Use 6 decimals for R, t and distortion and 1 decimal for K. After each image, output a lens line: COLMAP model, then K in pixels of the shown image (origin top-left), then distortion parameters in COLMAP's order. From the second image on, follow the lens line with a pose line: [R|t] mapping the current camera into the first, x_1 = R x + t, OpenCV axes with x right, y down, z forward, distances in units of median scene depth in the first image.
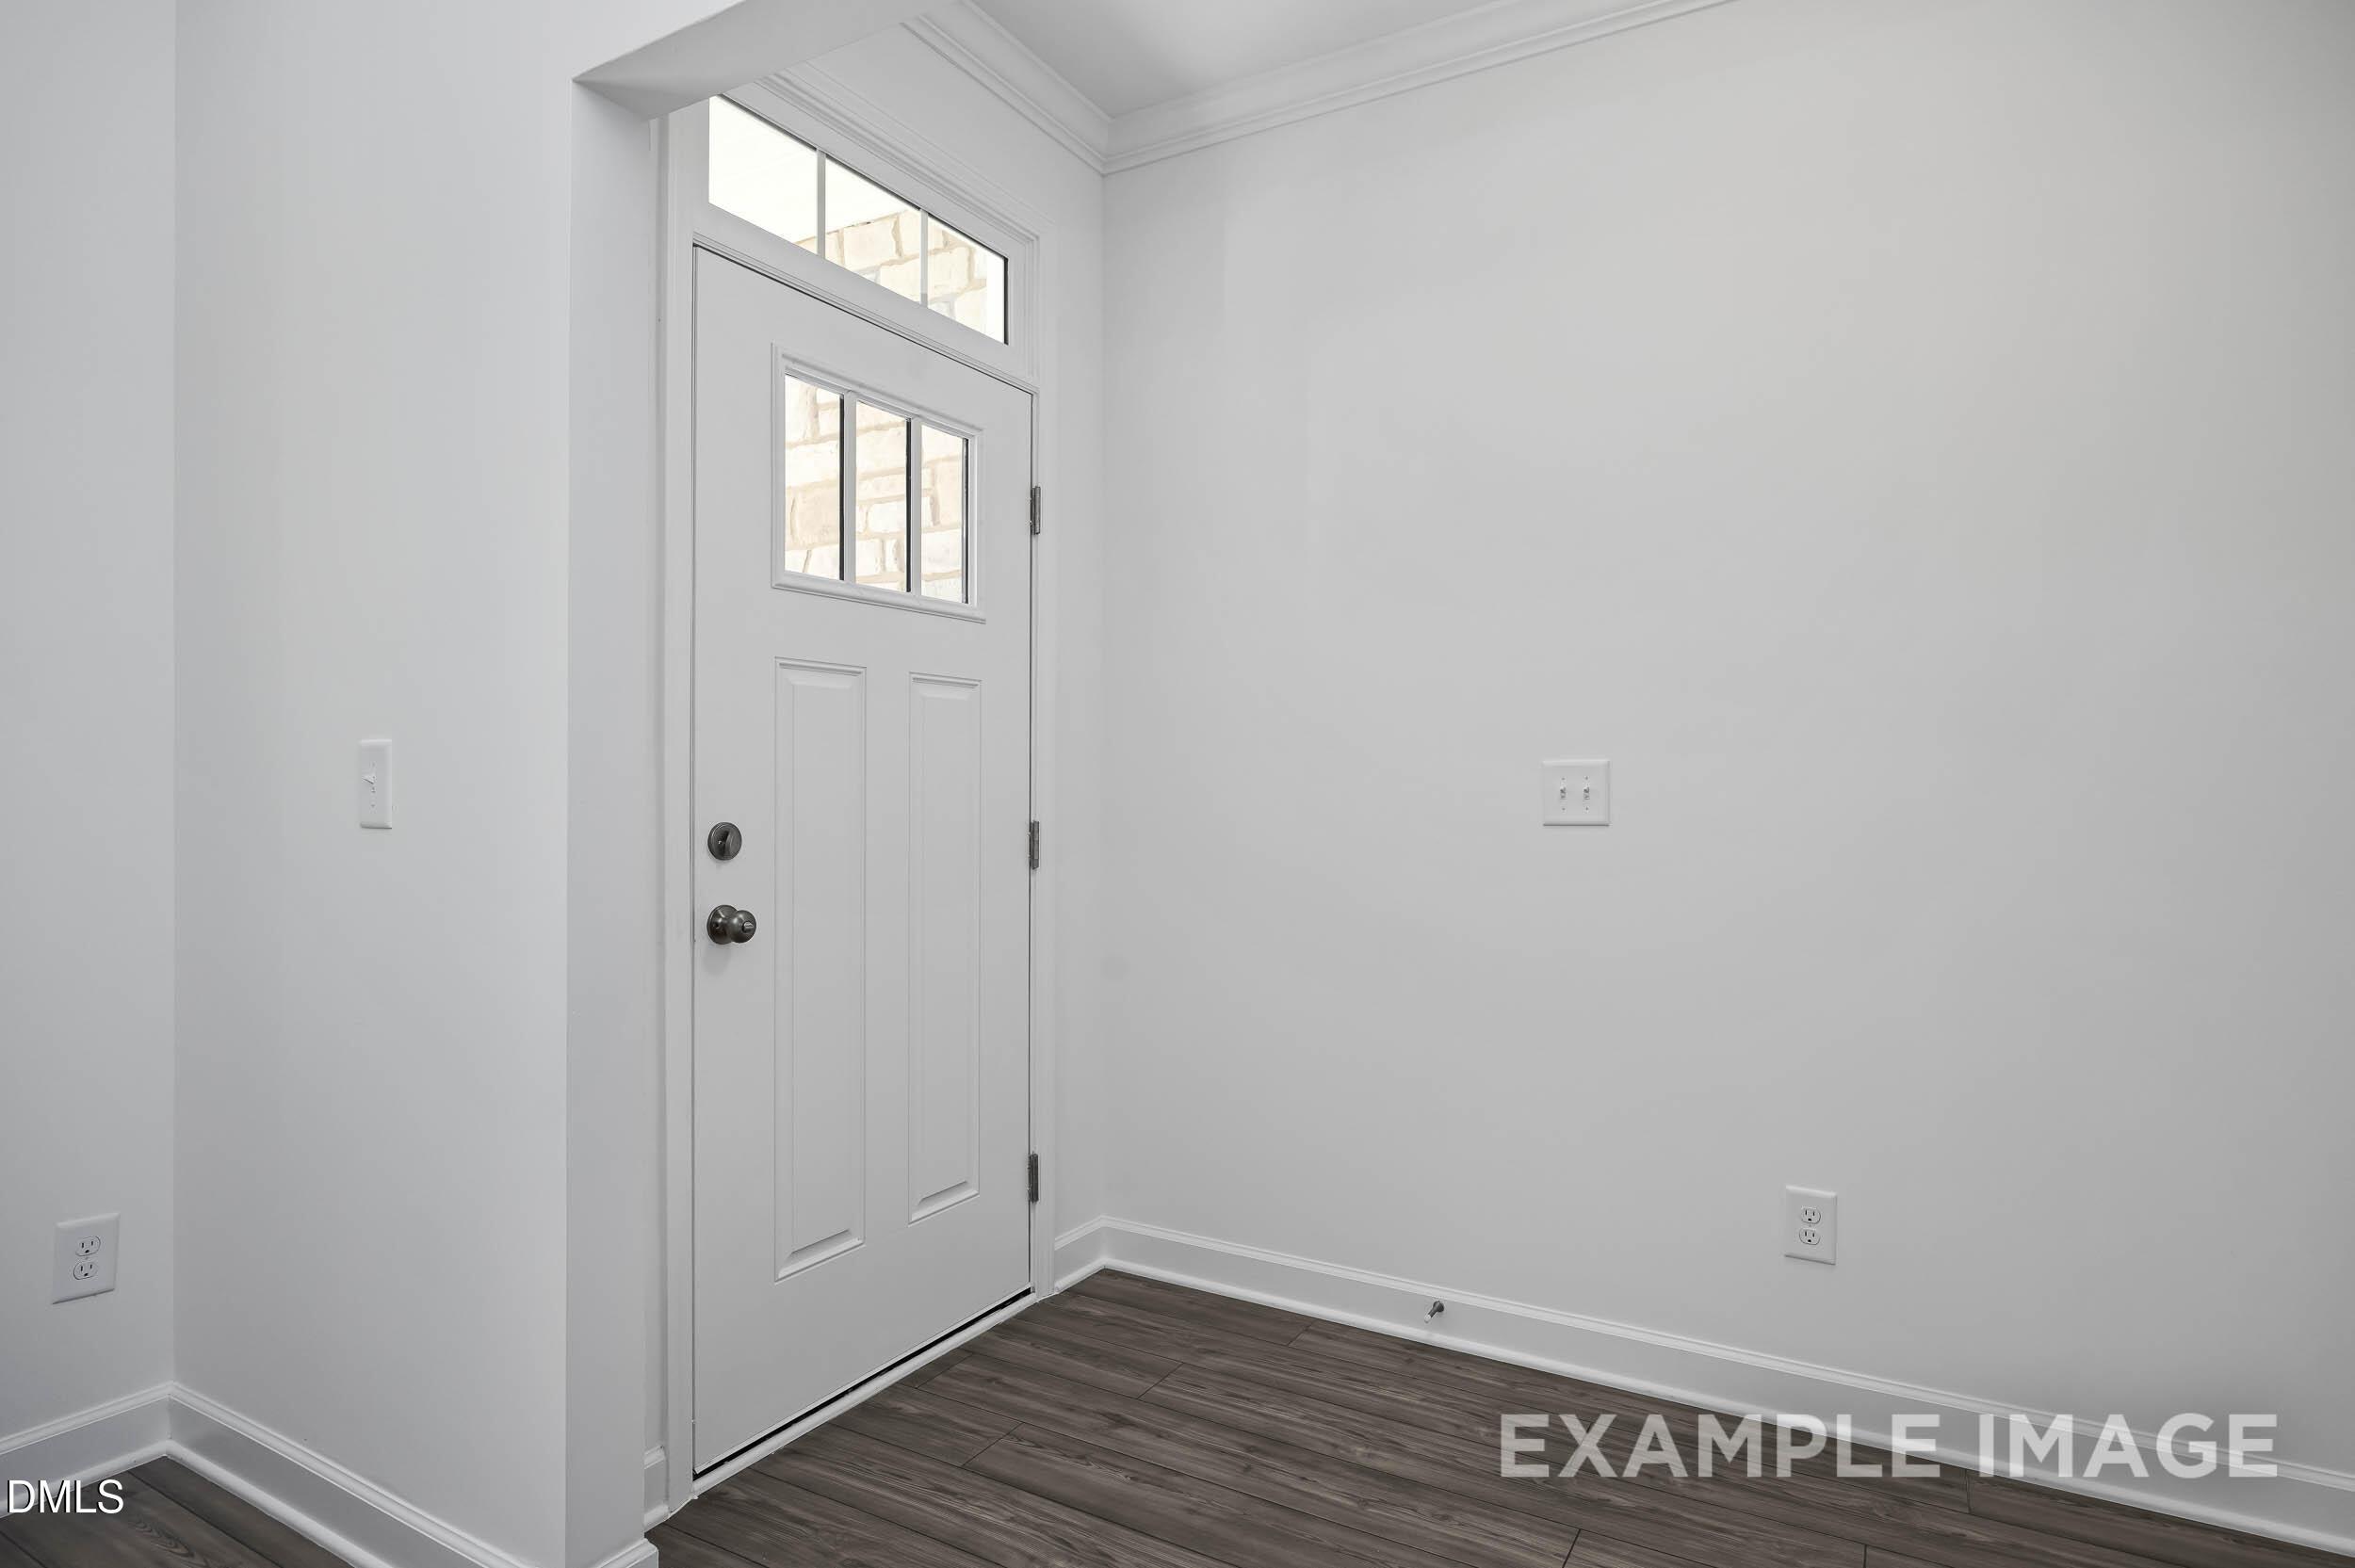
lens RADIAL K [[1239.4, 0, 1177.3], [0, 1239.4, 782.2], [0, 0, 1]] dist [-0.002884, -0.001023]
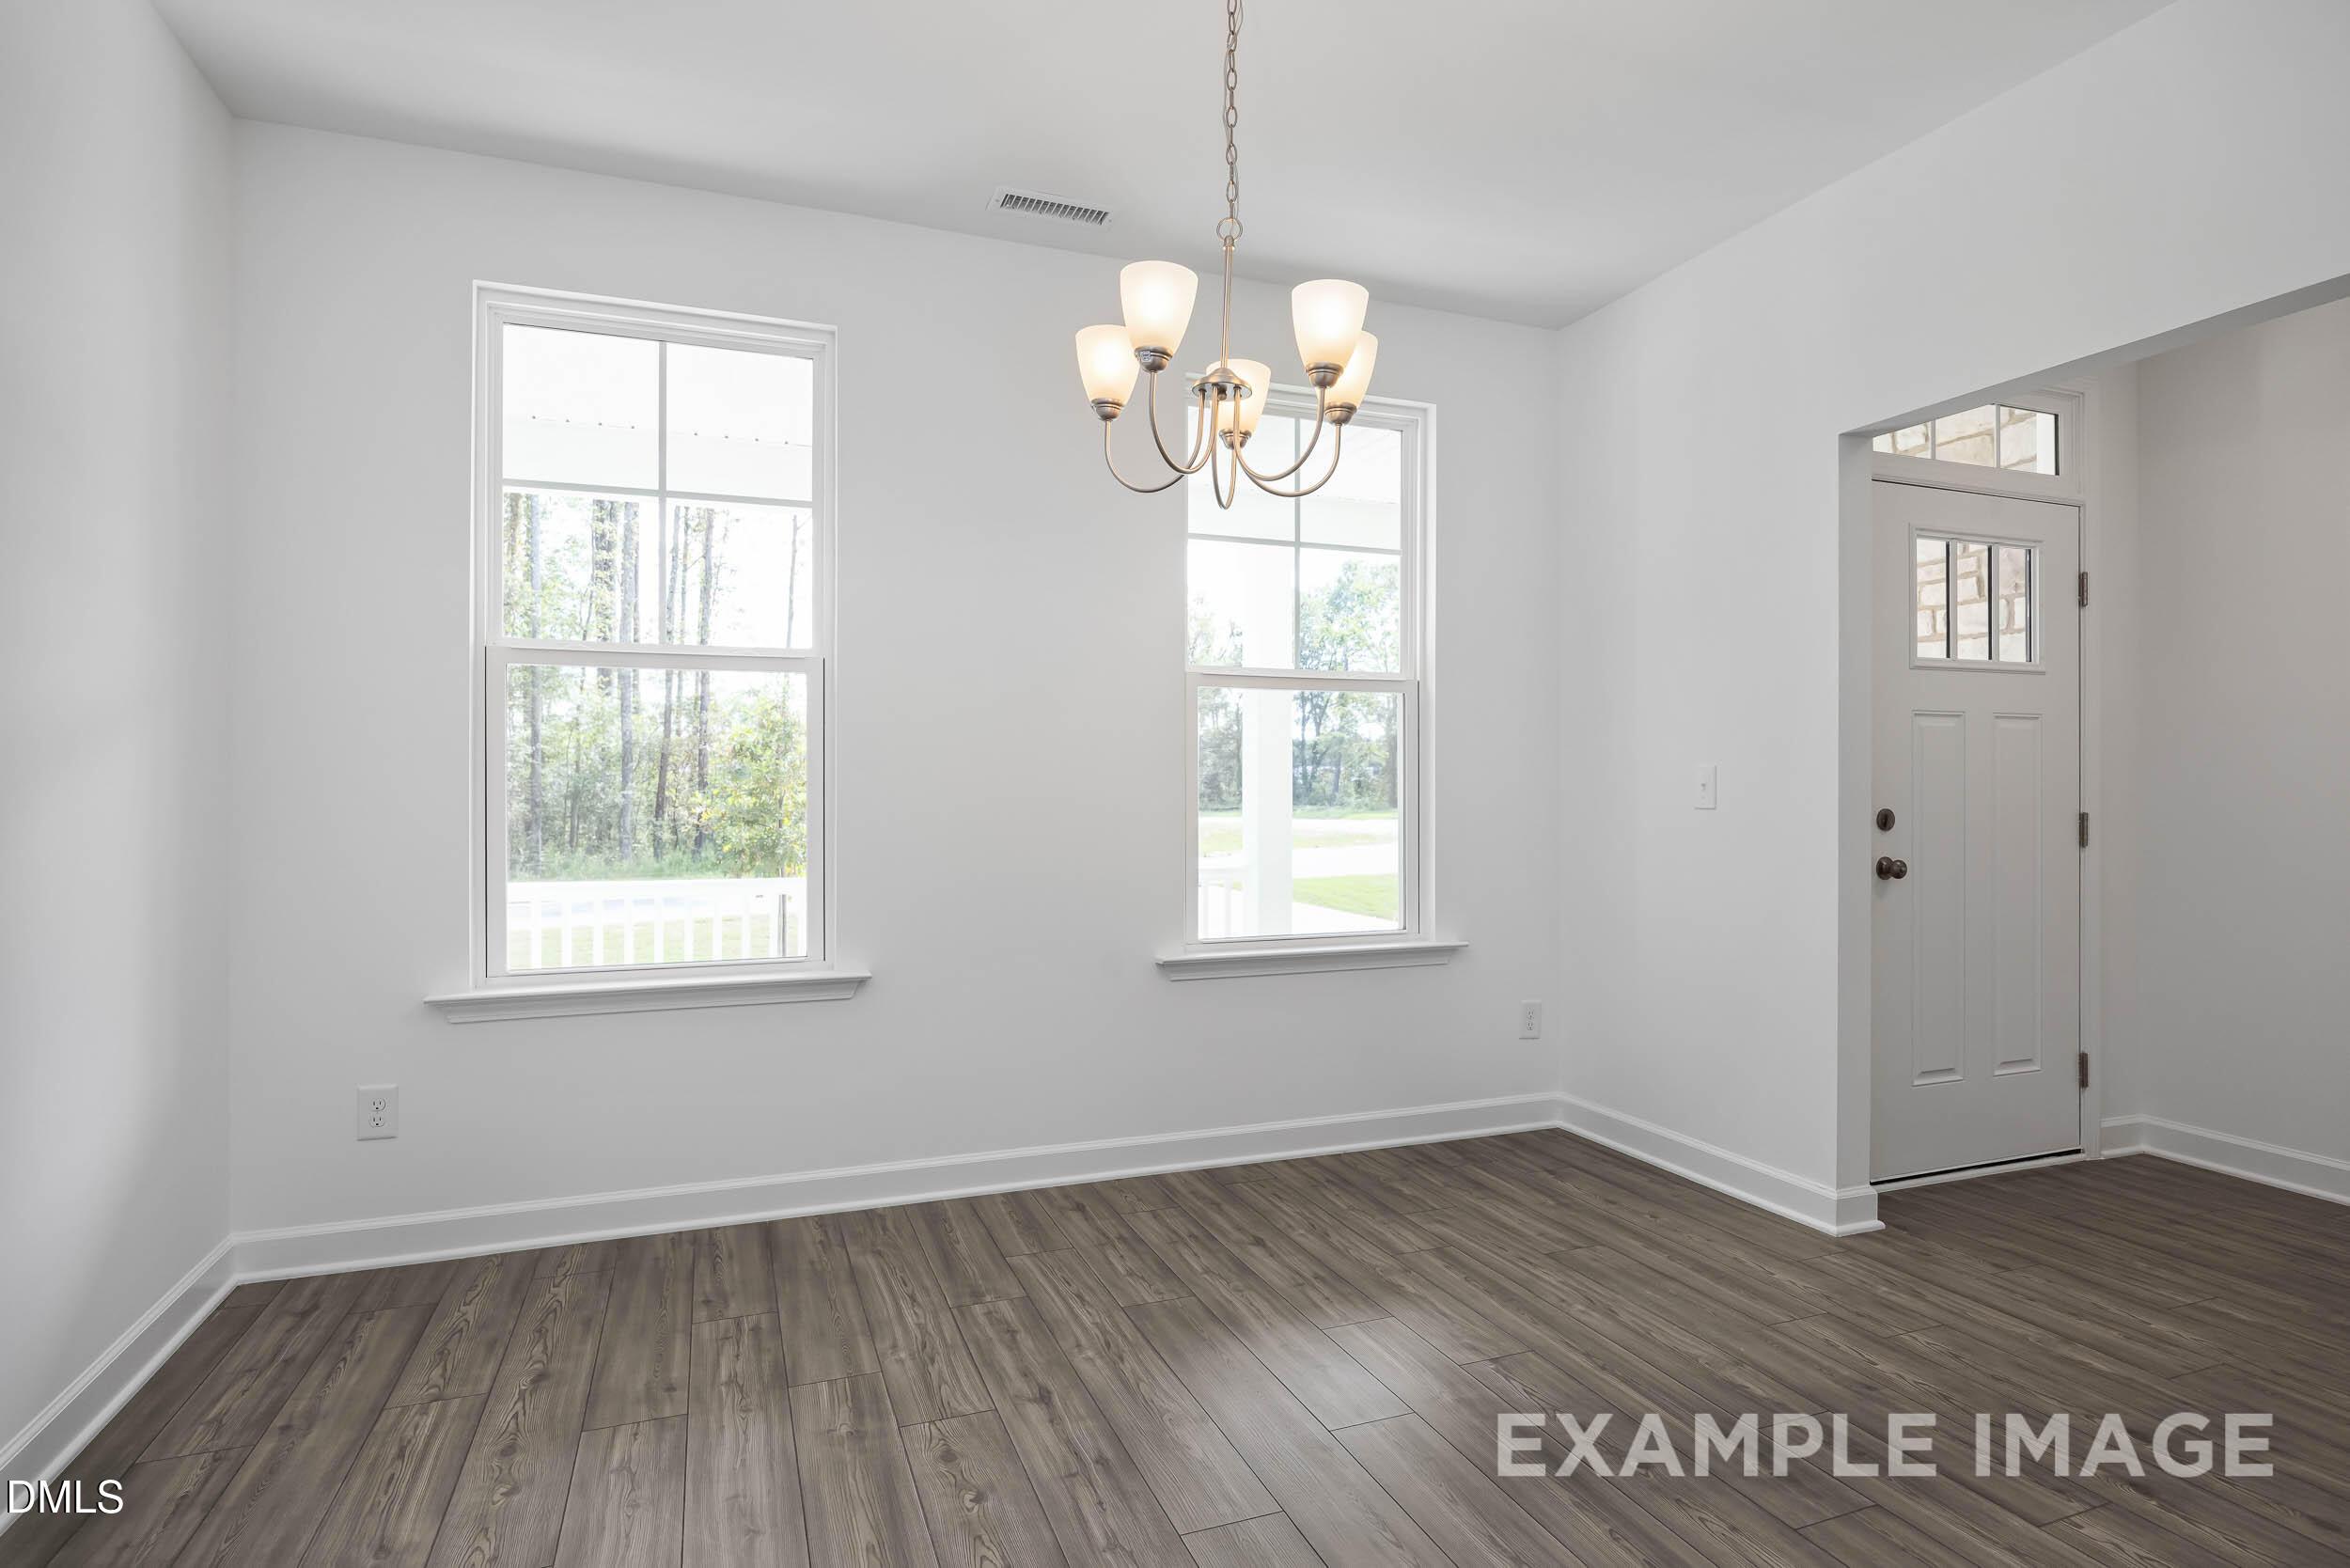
lens RADIAL K [[1237.0, 0, 1170.2], [0, 1237.0, 787.7], [0, 0, 1]] dist [-0.002884, -0.001023]
pose [[0.784068, -0.006459, -0.620641, -0.064246], [0.005902, 0.999978, -0.002951, 0.001893], [0.620647, -0.001349, 0.784089, -0.789647]]
